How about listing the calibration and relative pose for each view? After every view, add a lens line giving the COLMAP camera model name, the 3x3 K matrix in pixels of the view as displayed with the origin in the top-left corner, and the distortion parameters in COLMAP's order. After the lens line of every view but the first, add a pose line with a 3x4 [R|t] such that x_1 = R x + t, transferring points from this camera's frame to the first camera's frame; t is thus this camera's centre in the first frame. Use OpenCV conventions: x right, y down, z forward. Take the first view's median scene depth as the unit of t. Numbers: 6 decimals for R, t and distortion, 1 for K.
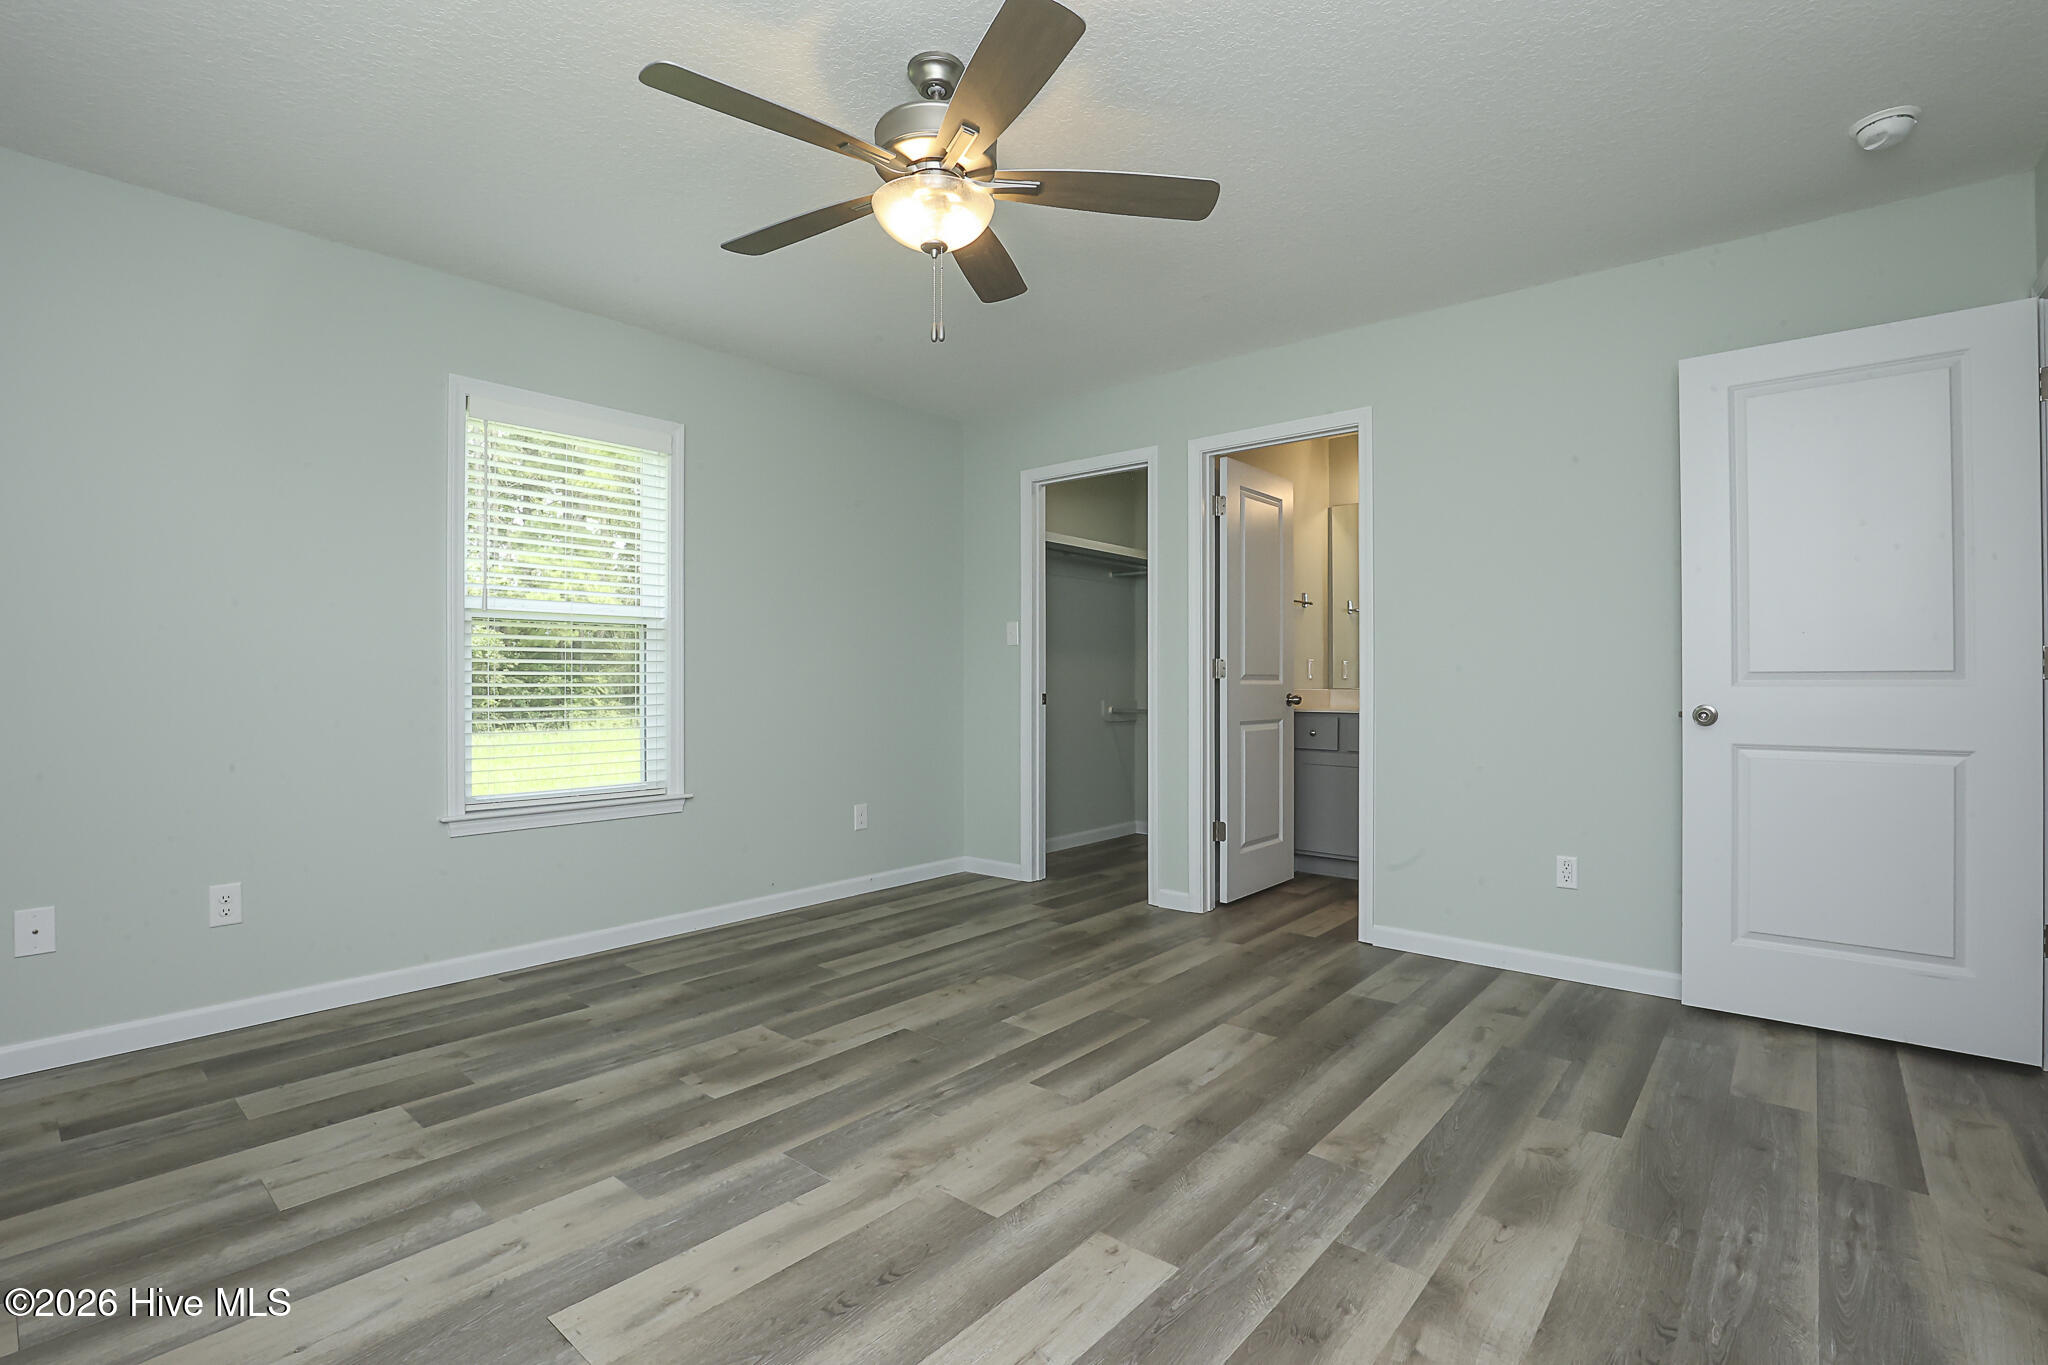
lens RADIAL K [[963.5, 0, 1021.6], [0, 963.5, 670.9], [0, 0, 1]] dist [-0.031729, 0.005742]
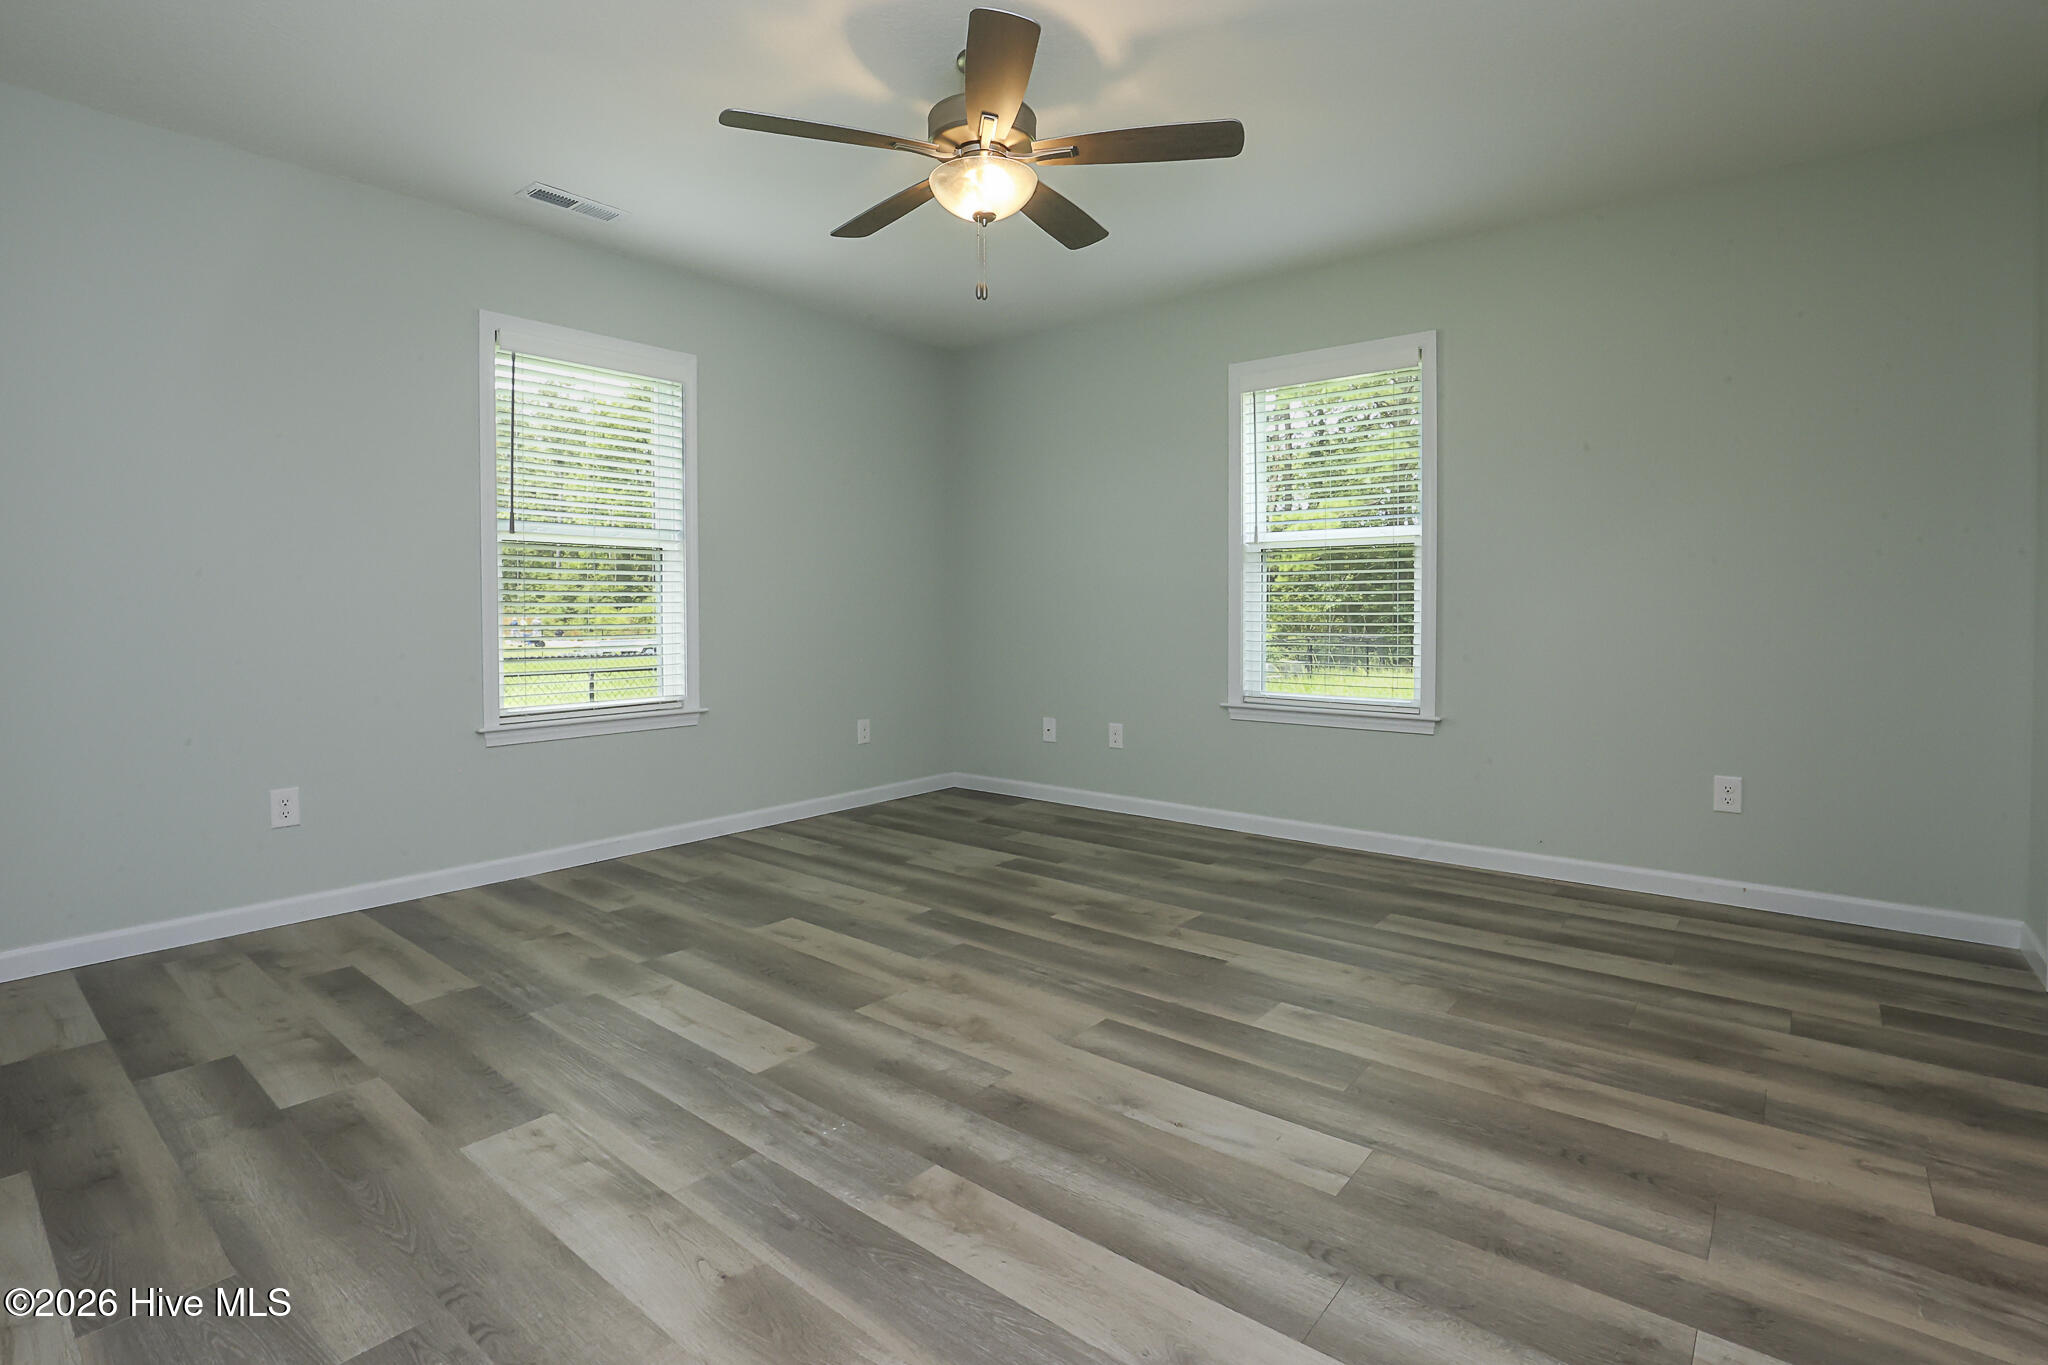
lens RADIAL K [[963.5, 0, 1021.0], [0, 963.5, 617.5], [0, 0, 1]] dist [-0.031729, 0.005742]
pose [[0.021036, 0.008798, -0.999740, 0.933624], [0.009712, 0.999912, 0.009004, 0.026157], [0.999732, -0.009899, 0.020949, 0.889922]]
